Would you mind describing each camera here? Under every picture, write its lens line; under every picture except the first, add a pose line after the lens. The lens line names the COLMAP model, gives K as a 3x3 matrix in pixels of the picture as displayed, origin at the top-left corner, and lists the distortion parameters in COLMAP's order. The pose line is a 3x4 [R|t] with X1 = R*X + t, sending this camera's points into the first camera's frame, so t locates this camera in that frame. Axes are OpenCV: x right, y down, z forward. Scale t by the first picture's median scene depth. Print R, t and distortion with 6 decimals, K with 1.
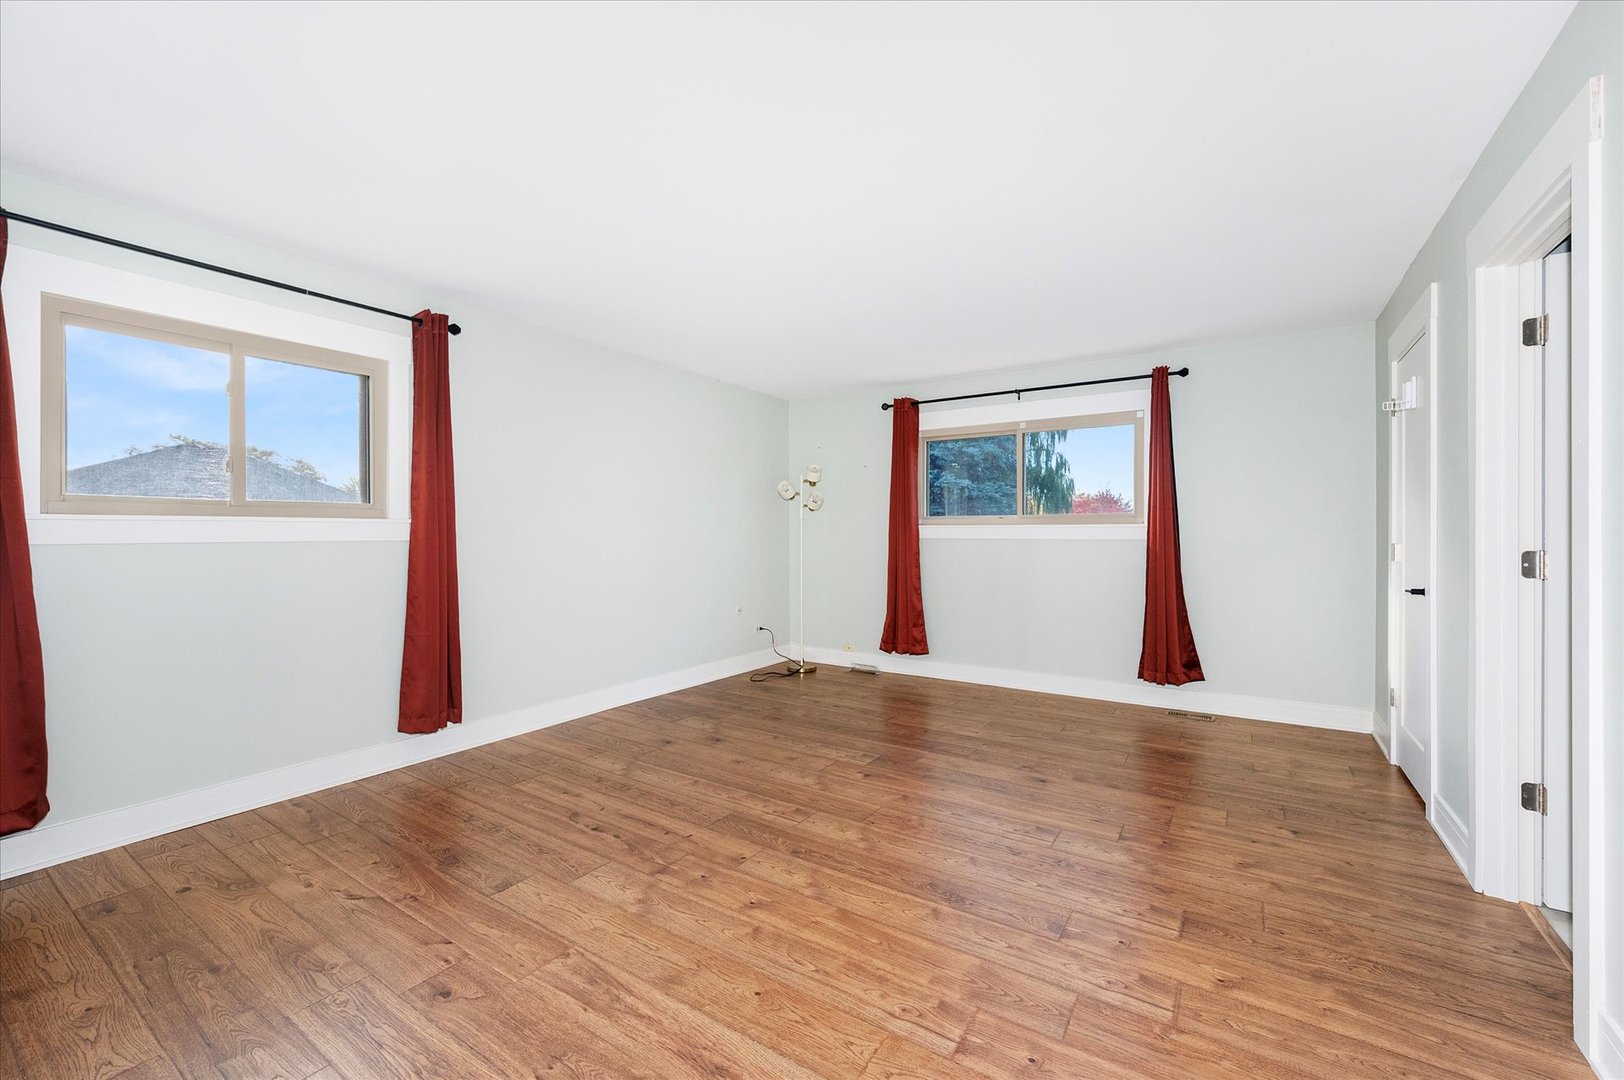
lens RADIAL K [[646.5, 0, 817.3], [0, 646.5, 538.3], [0, 0, 1]] dist [-0.001676, 0.000907]
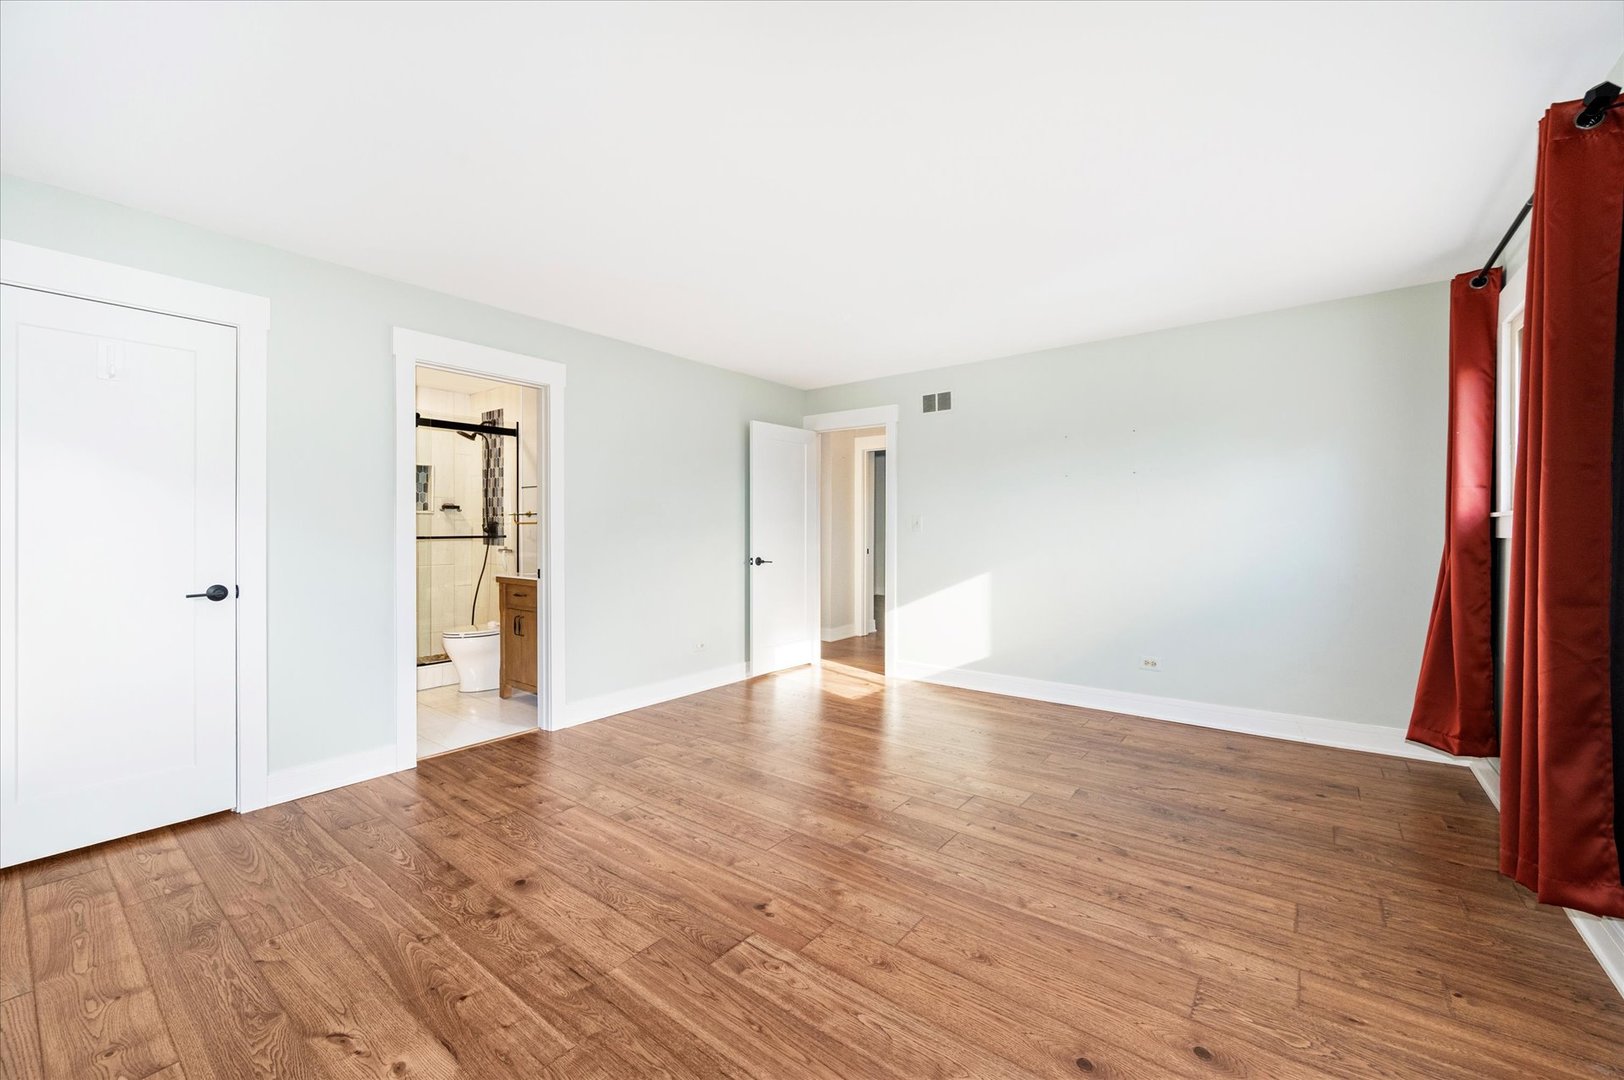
lens RADIAL K [[646.5, 0, 808.0], [0, 646.5, 533.9], [0, 0, 1]] dist [-0.001676, 0.000907]
pose [[-0.996151, 0.003929, 0.087564, -0.032331], [0.004980, 0.999918, 0.011796, -0.014586], [-0.087511, 0.012187, -0.996089, 1.912351]]
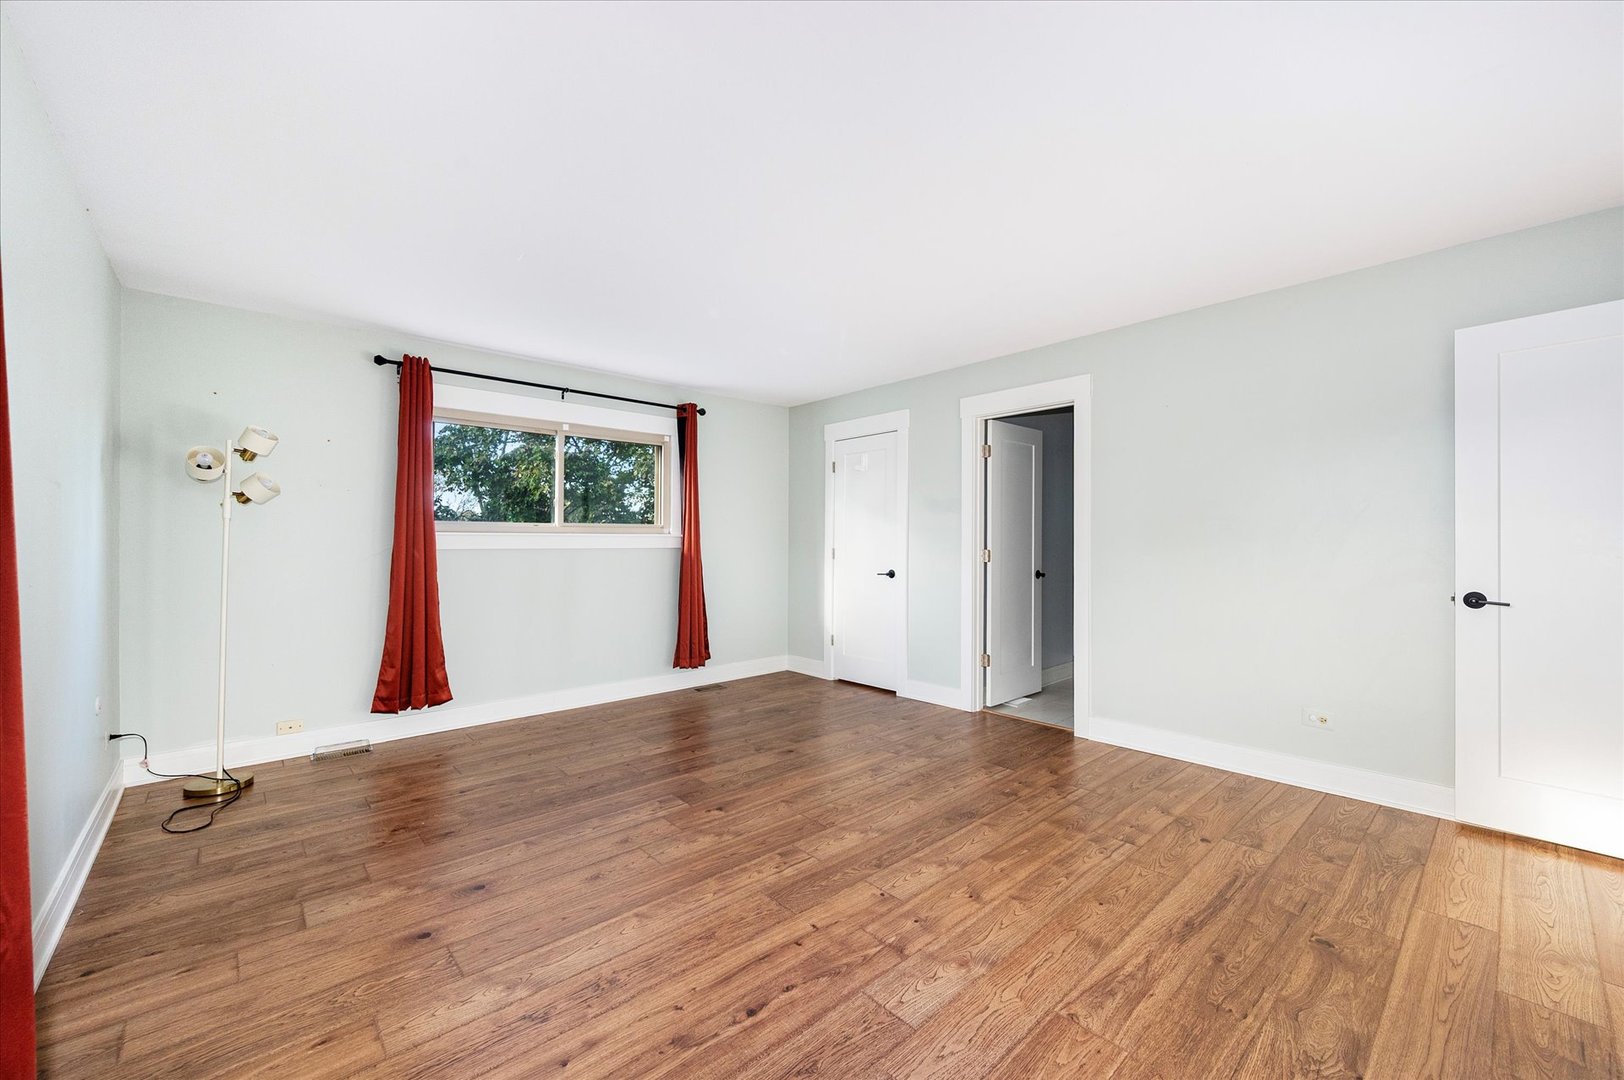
lens RADIAL K [[646.5, 0, 817.1], [0, 646.5, 539.4], [0, 0, 1]] dist [-0.001676, 0.000907]
pose [[0.252763, 0.004420, 0.967518, -0.897409], [0.009448, 0.999931, -0.007037, -0.003799], [-0.967482, 0.010920, 0.252703, 0.743187]]
